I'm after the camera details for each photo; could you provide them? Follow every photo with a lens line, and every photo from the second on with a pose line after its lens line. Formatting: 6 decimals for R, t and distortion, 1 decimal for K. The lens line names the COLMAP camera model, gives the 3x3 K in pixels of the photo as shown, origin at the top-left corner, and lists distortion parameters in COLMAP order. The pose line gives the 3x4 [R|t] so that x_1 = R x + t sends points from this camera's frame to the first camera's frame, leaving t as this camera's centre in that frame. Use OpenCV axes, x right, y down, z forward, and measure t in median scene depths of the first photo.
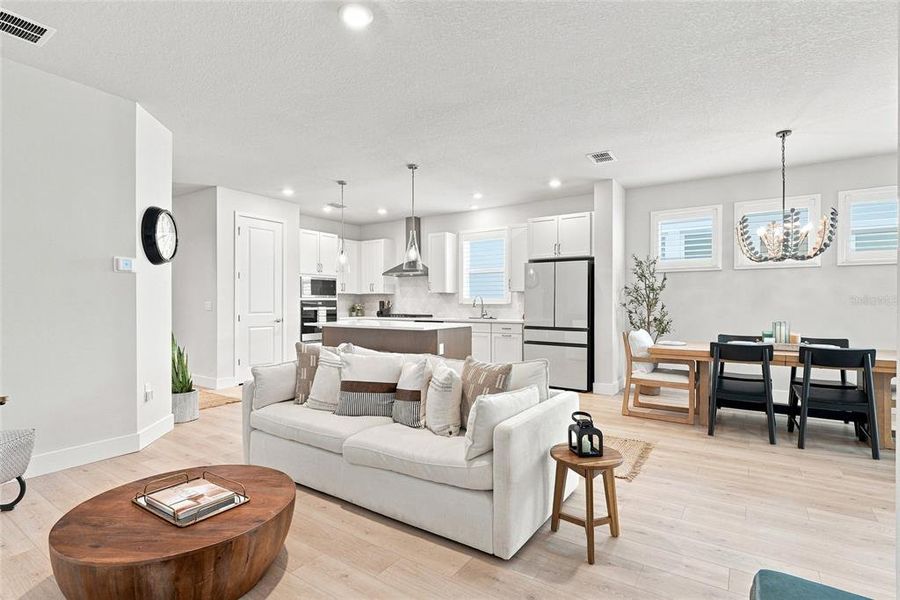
lens RADIAL K [[436.6, 0, 448.2], [0, 436.6, 300.1], [0, 0, 1]] dist [-0.001821, 0.000060]
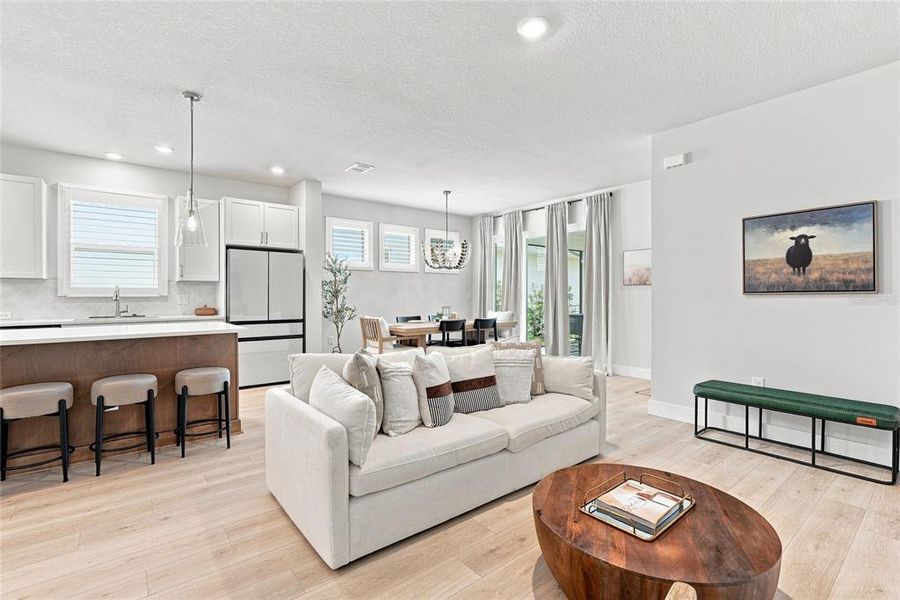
lens RADIAL K [[413.8, 0, 450.5], [0, 413.8, 296.2], [0, 0, 1]] dist [0.002389, 0.000391]
pose [[0.289801, -0.006171, 0.957067, -0.413995], [-0.006188, 0.999946, 0.008321, -0.000313], [-0.957067, -0.008333, 0.289747, 0.299616]]
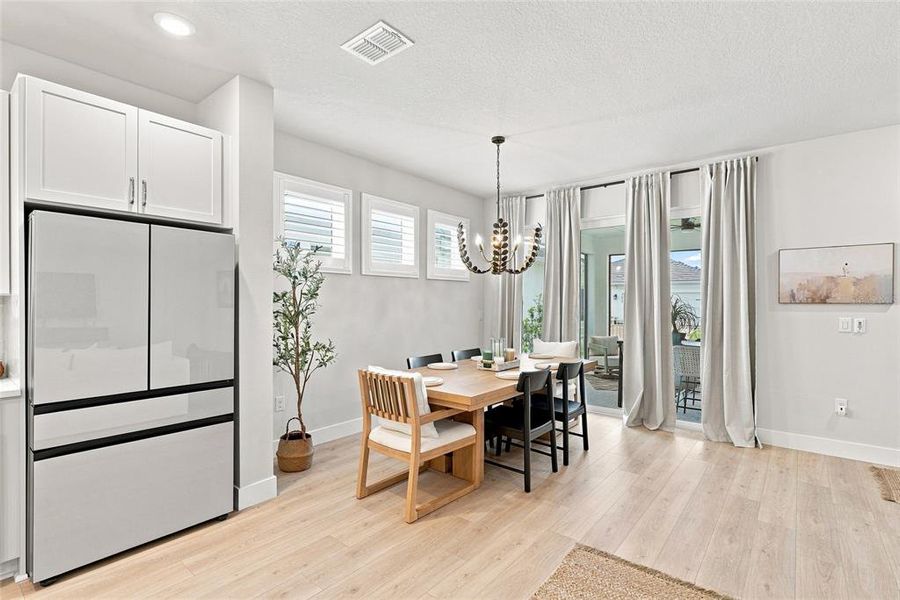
lens RADIAL K [[425.2, 0, 451.8], [0, 425.2, 302.2], [0, 0, 1]] dist [-0.002276, 0.000144]
pose [[0.090241, -0.004322, 0.995911, -0.092600], [-0.009301, 0.999943, 0.005183, -0.018128], [-0.995877, -0.009731, 0.090195, 0.574255]]
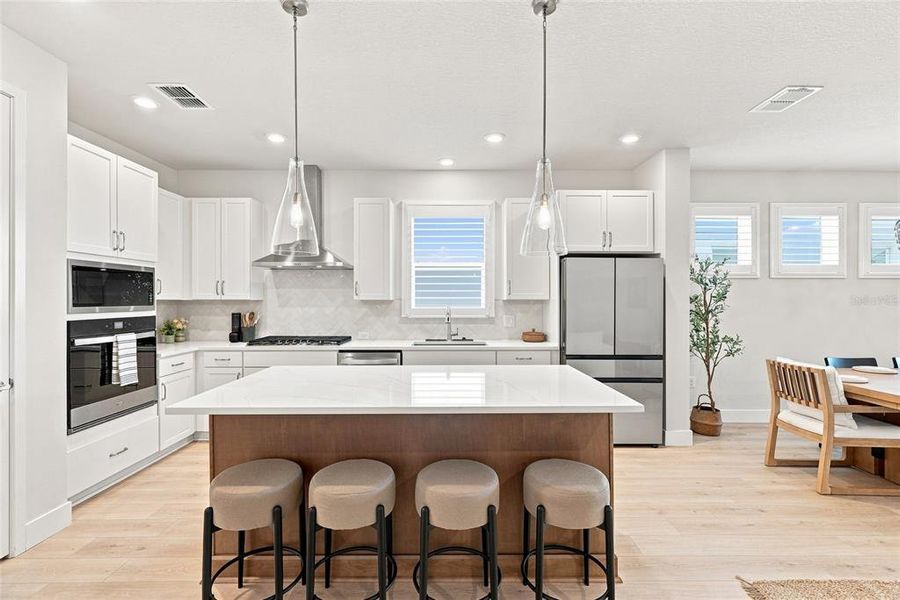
lens RADIAL K [[407.1, 0, 450.0], [0, 407.1, 300.0], [0, 0, 1]] dist [-0.001541, 0.000422]
pose [[0.825539, -0.000935, 0.564344, -0.262839], [-0.002947, 0.999978, 0.005967, -0.021213], [-0.564337, -0.006589, 0.825518, 0.518172]]
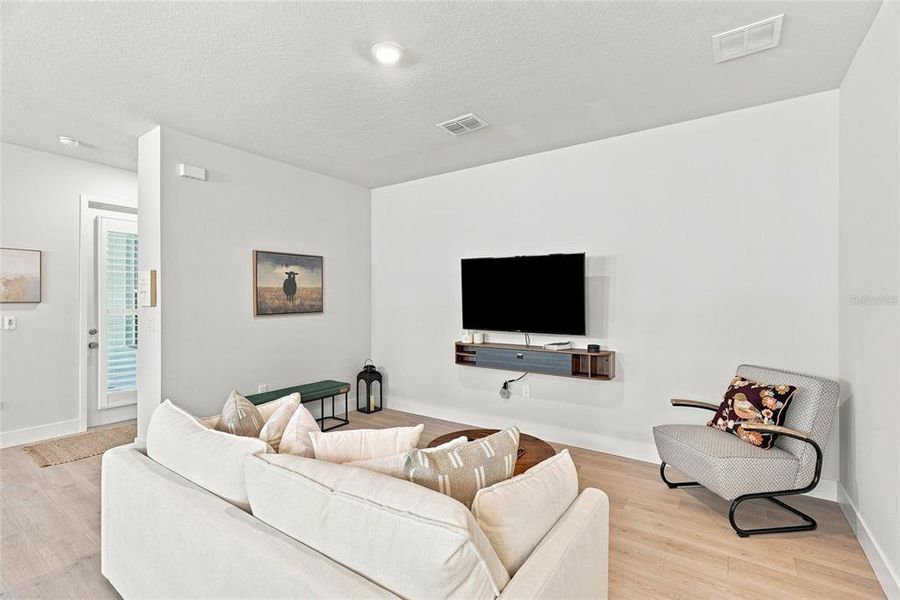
lens RADIAL K [[407.1, 0, 450.0], [0, 407.1, 300.0], [0, 0, 1]] dist [-0.001541, 0.000422]
pose [[-0.999945, -0.002443, 0.010160, -0.120934], [-0.002493, 0.999985, -0.004912, -0.020564], [-0.010148, -0.004937, -0.999936, 0.656496]]
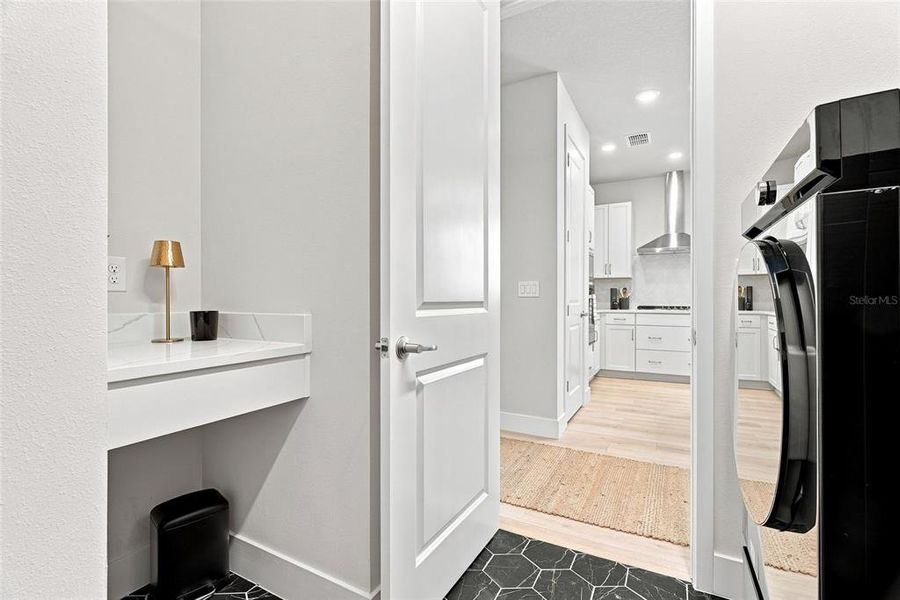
lens RADIAL K [[413.8, 0, 450.5], [0, 413.8, 296.2], [0, 0, 1]] dist [0.002389, 0.000391]
pose [[0.994981, -0.000595, 0.100059, -0.593874], [0.000381, 0.999998, 0.002157, 0.017625], [-0.100060, -0.002109, 0.994979, 0.403686]]
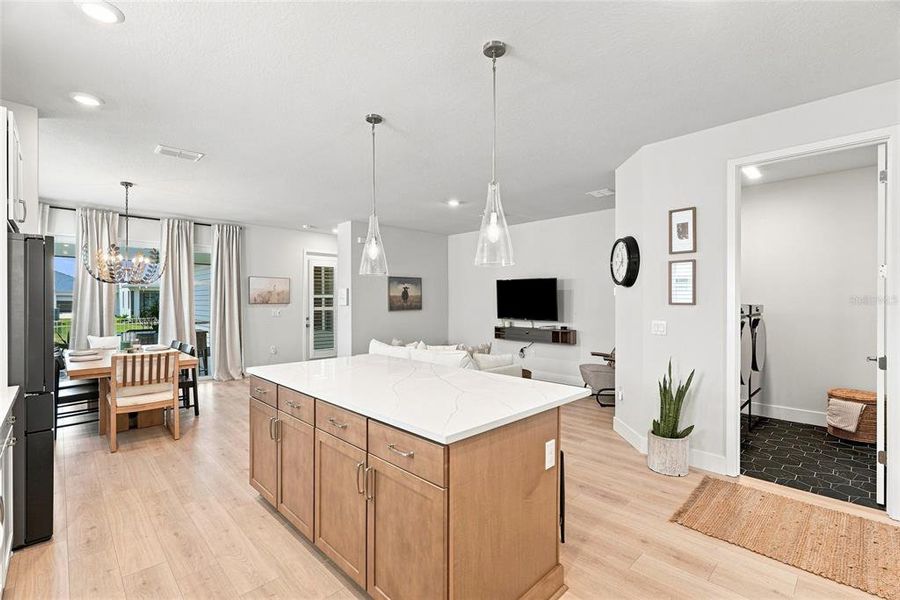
lens RADIAL K [[407.1, 0, 450.0], [0, 407.1, 300.0], [0, 0, 1]] dist [-0.001541, 0.000422]
pose [[-0.978767, -0.001309, 0.204973, -0.225255], [-0.002948, 0.999966, -0.007691, -0.020748], [-0.204956, -0.008132, -0.978737, 1.113517]]
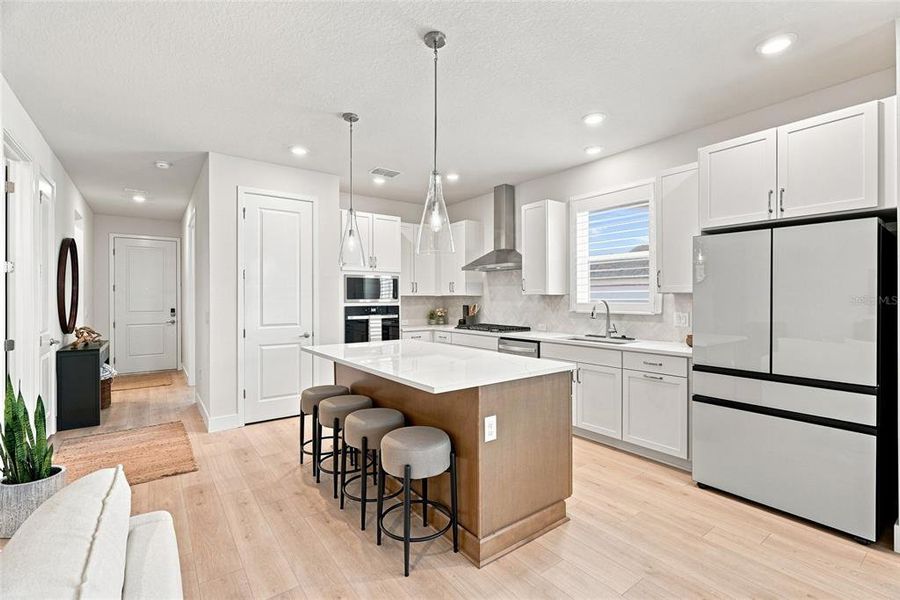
lens RADIAL K [[402.5, 0, 450.0], [0, 402.5, 300.0], [0, 0, 1]] dist [-0.002215, 0.000106]
pose [[0.944169, -0.001920, -0.329456, 0.056267], [0.005327, 0.999941, 0.009441, -0.016223], [0.329418, -0.010669, 0.944124, 0.415523]]
